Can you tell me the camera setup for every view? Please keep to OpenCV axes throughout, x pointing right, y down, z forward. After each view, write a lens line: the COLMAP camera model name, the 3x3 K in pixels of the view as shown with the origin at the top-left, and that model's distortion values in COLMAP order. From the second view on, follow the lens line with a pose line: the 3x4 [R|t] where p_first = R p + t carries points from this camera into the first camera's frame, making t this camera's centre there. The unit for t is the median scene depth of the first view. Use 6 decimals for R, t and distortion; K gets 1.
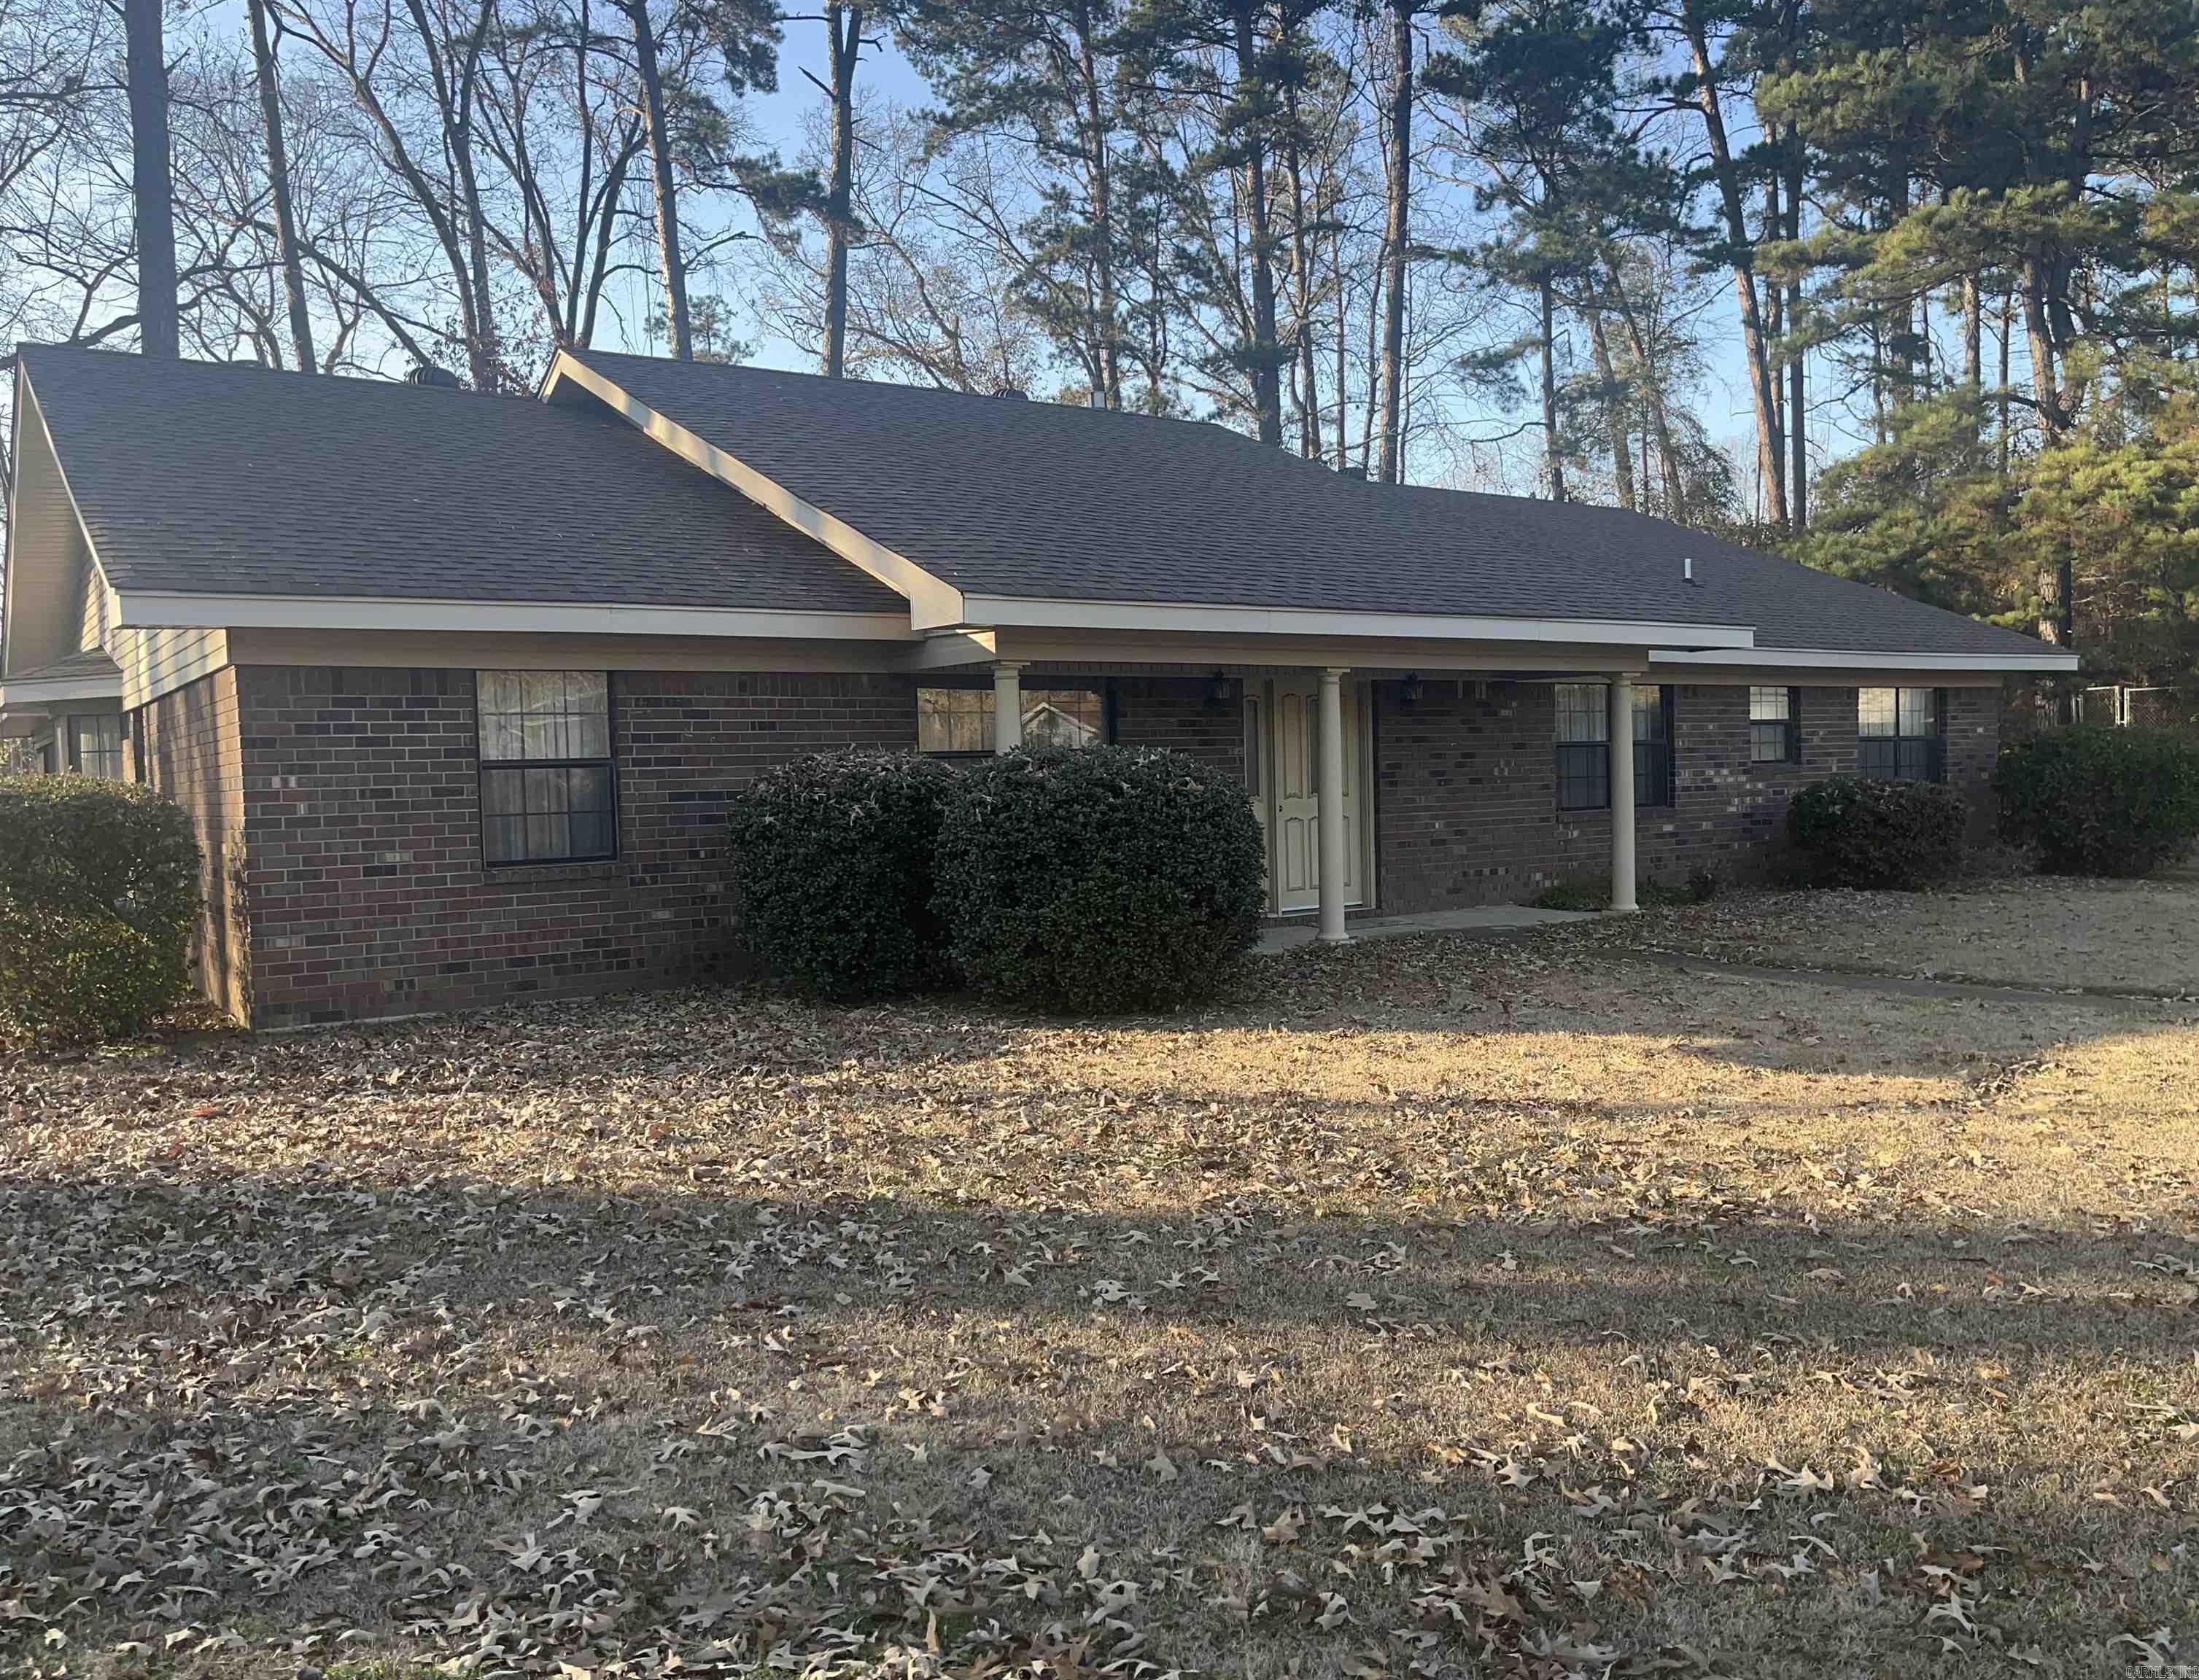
lens RADIAL K [[1703.2, 0, 1100.4], [0, 1703.2, 842.5], [0, 0, 1]] dist [0.031646, 0.000027]
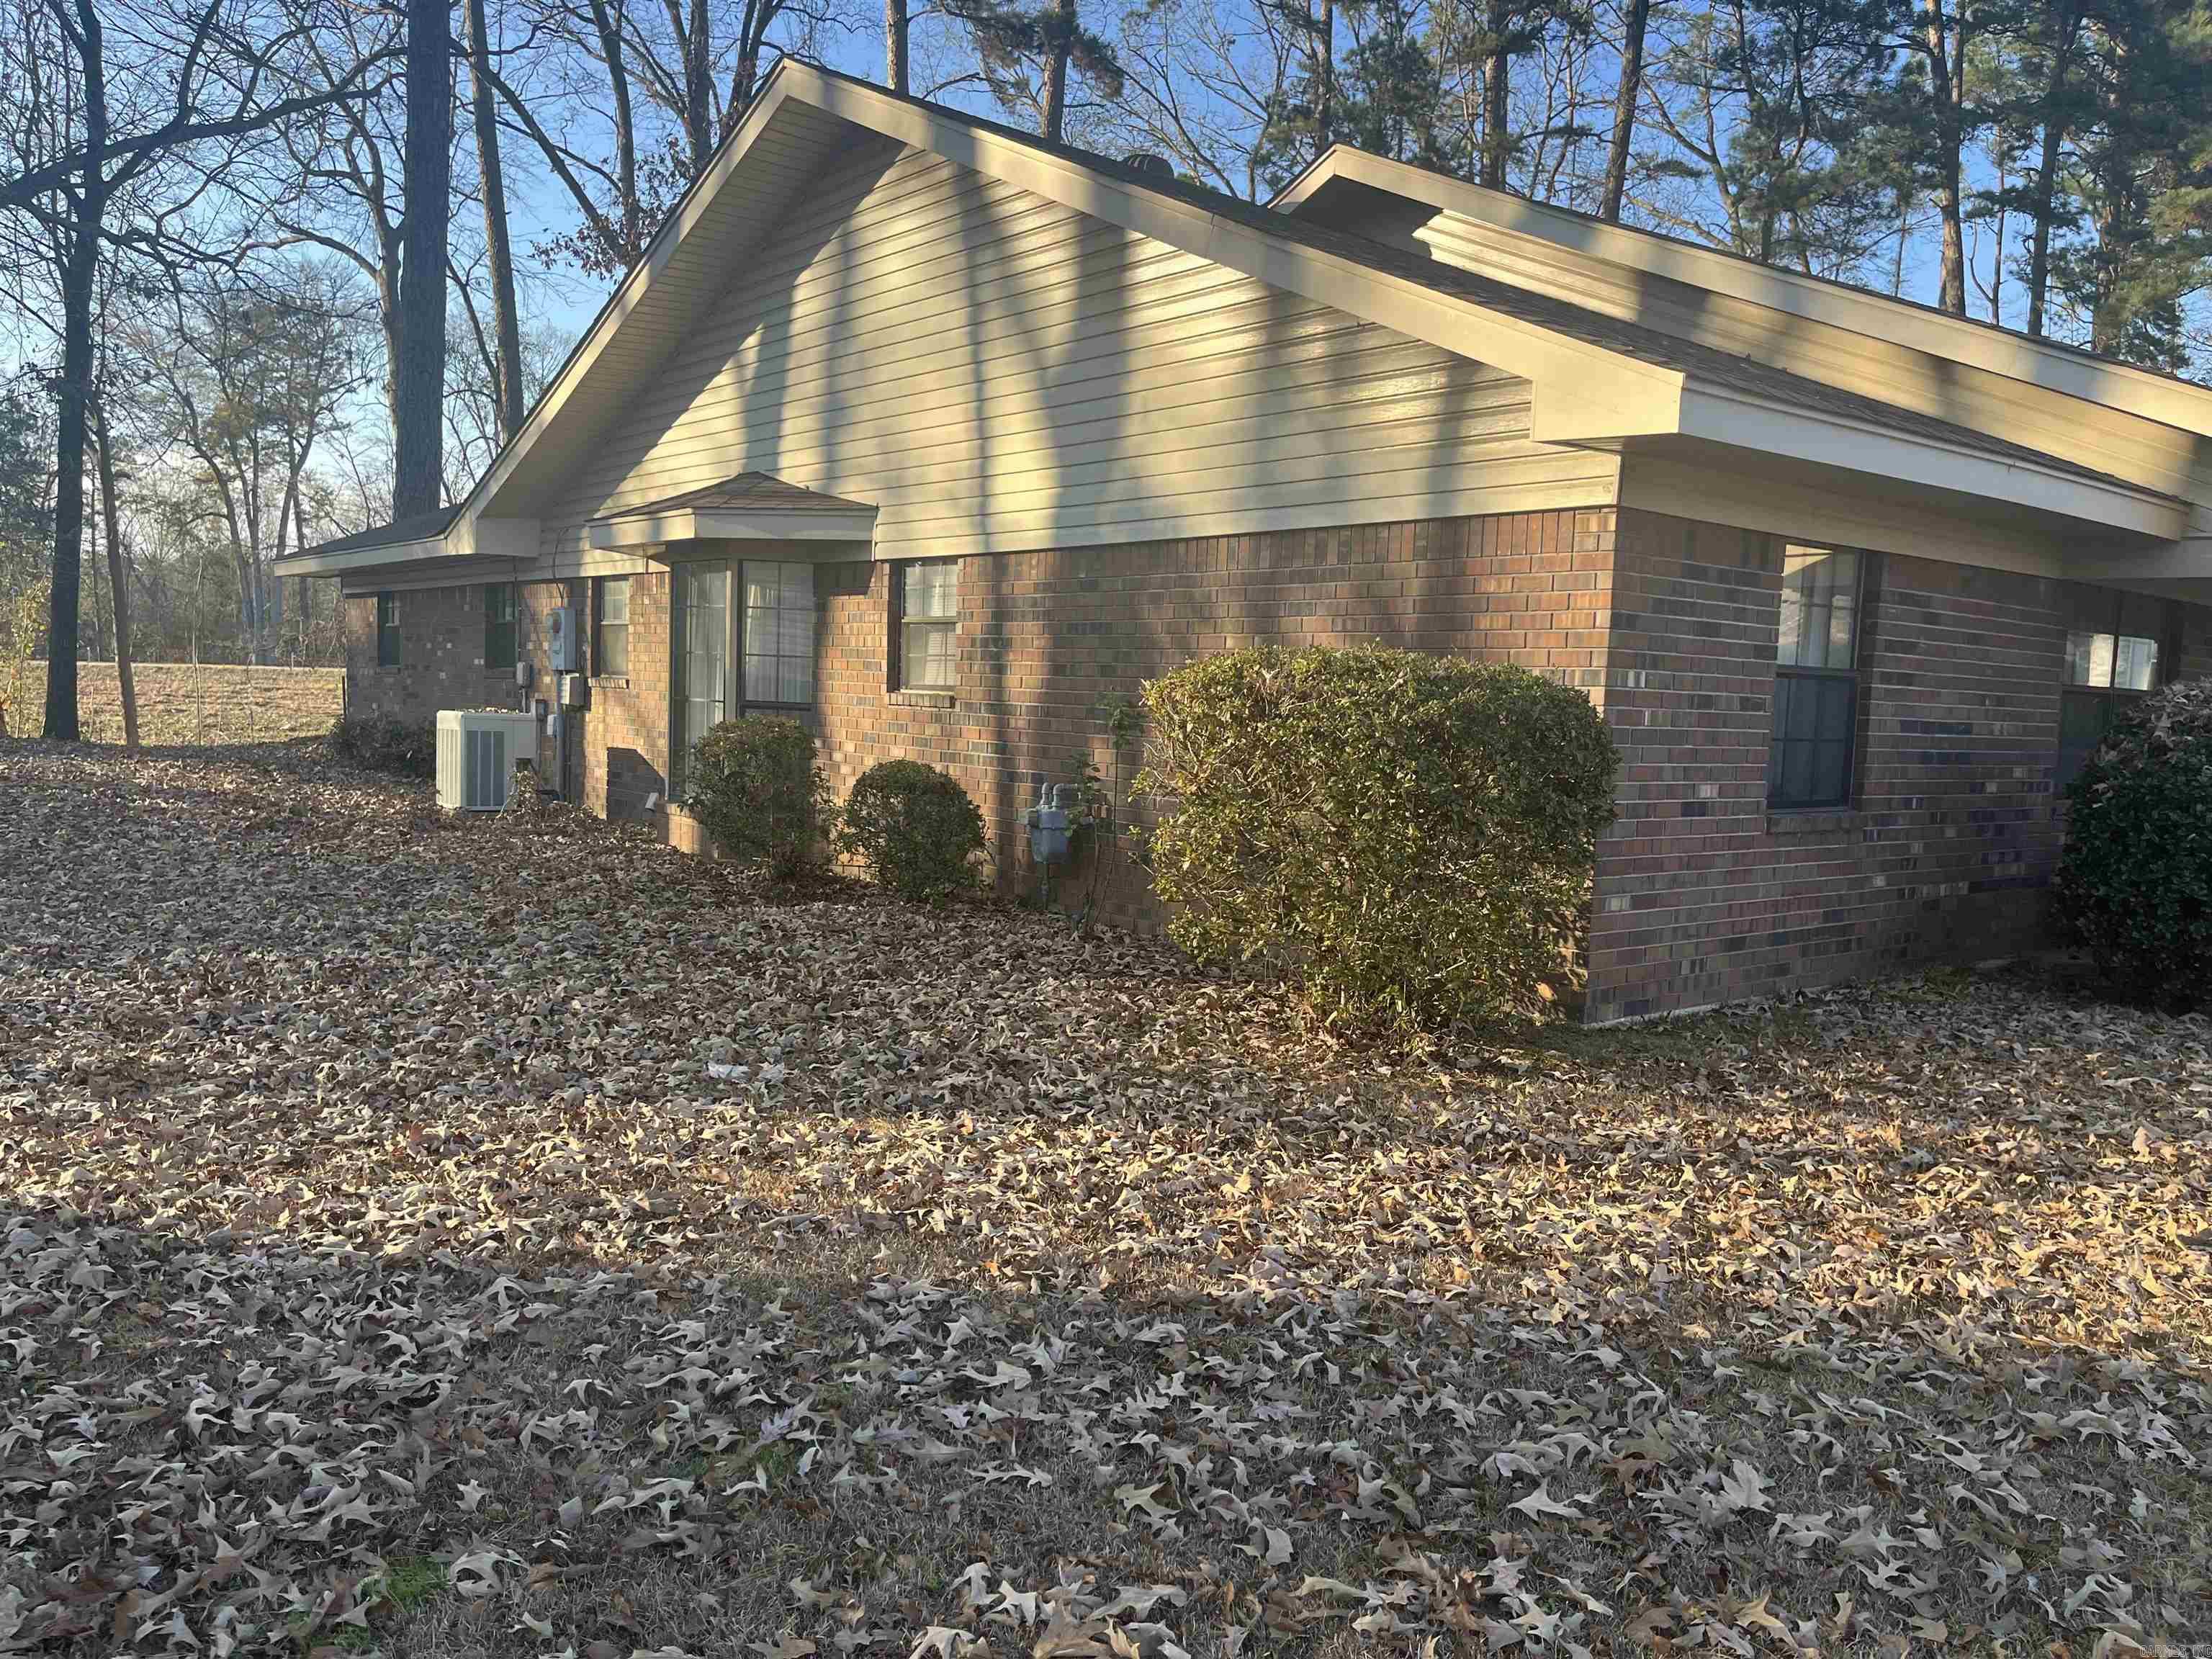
lens RADIAL K [[1673.5, 0, 1107.0], [0, 1673.5, 835.2], [0, 0, 1]] dist [0.053606, -0.077075]
pose [[0.994088, 0.059179, 0.091031, -0.721161], [-0.063261, 0.997086, 0.042627, 0.012785], [-0.088244, -0.048134, 0.994935, 0.309539]]
